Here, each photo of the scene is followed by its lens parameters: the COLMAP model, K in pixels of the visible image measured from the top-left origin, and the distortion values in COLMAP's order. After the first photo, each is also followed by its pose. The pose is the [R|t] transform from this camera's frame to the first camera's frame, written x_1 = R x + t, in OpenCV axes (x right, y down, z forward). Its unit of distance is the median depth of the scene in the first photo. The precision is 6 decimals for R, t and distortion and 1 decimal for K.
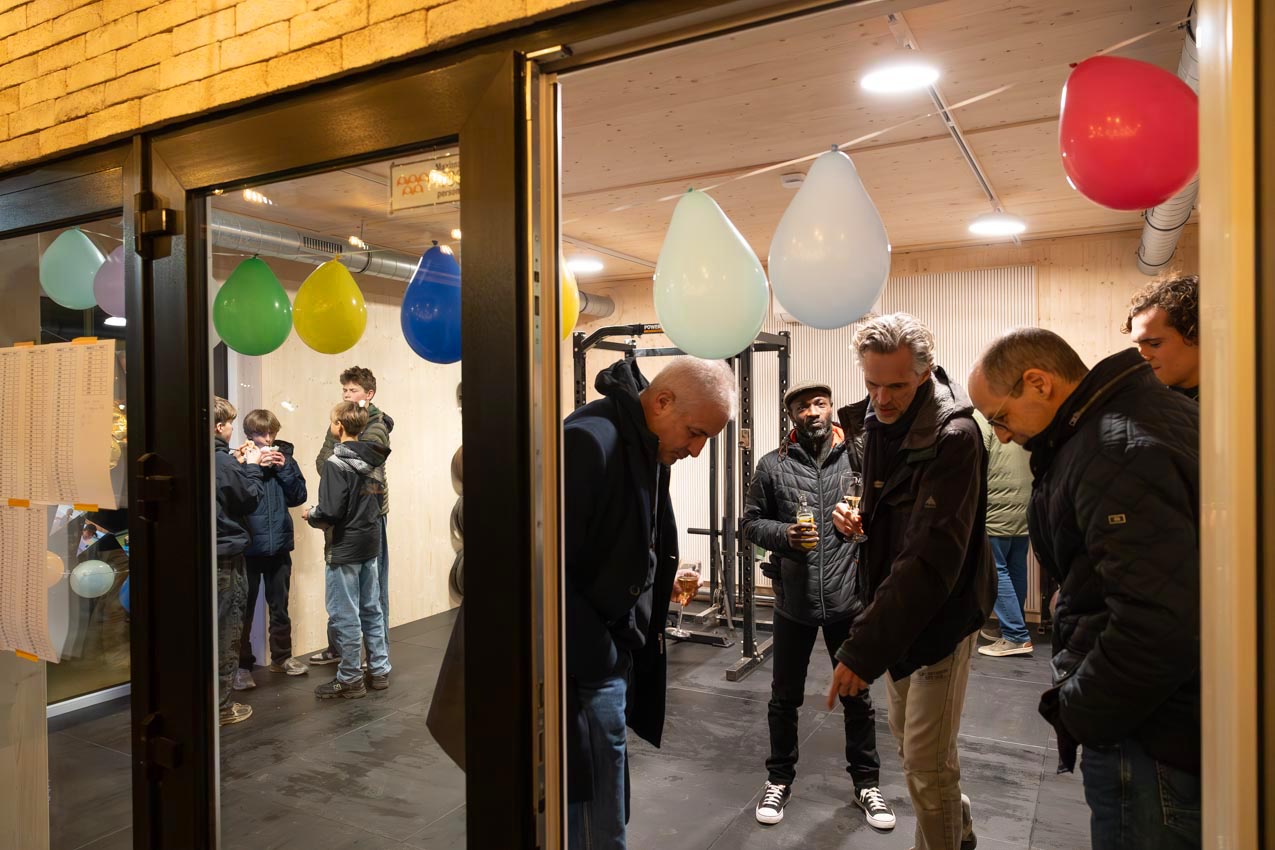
lens RADIAL K [[856.2, 0, 637.5], [0, 856.2, 425.0], [0, 0, 1]] dist [0.005094, 0.003671]
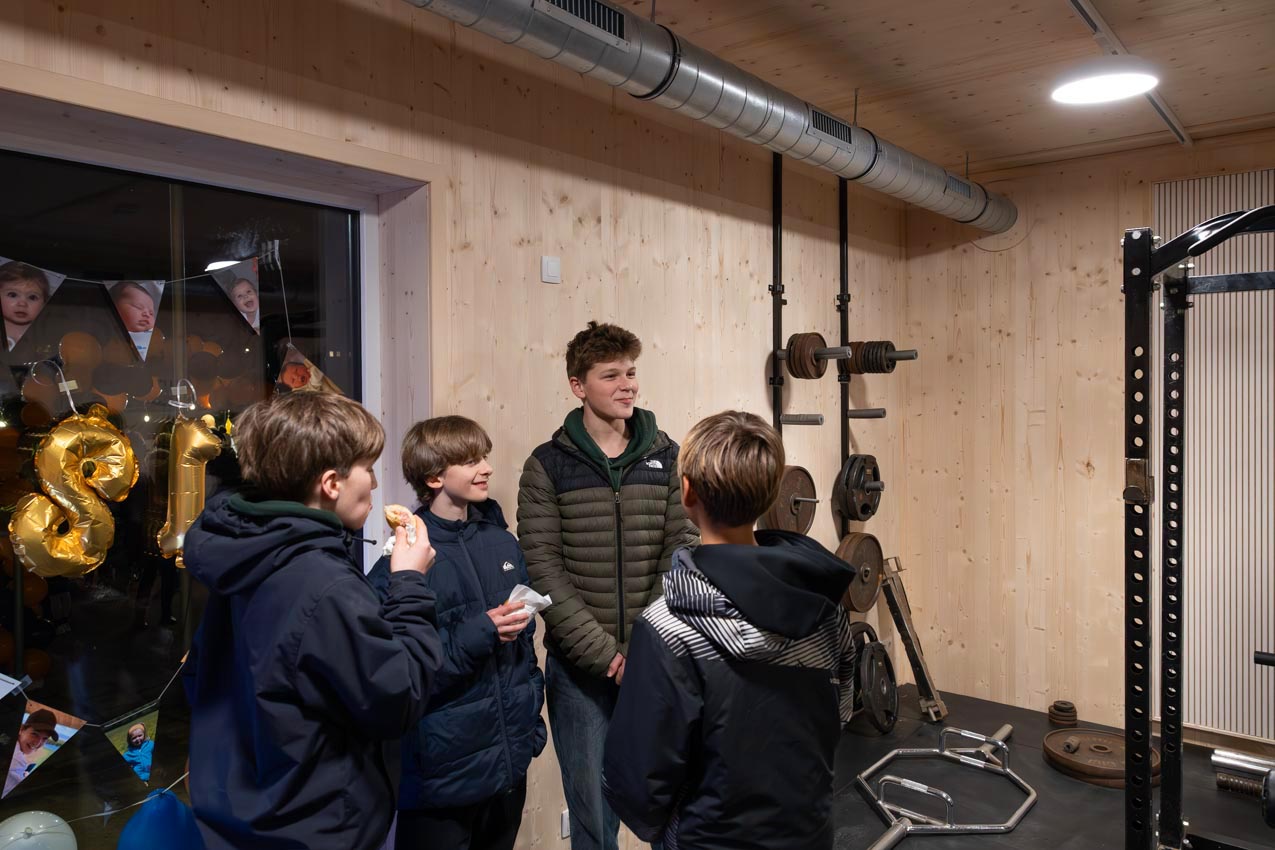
lens RADIAL K [[856.2, 0, 637.5], [0, 856.2, 425.0], [0, 0, 1]] dist [0.005094, 0.003671]
pose [[0.982410, 0.009385, -0.186498, -0.284822], [-0.002294, 0.999267, 0.038204, -0.035962], [0.186720, -0.037104, 0.981712, 0.658612]]
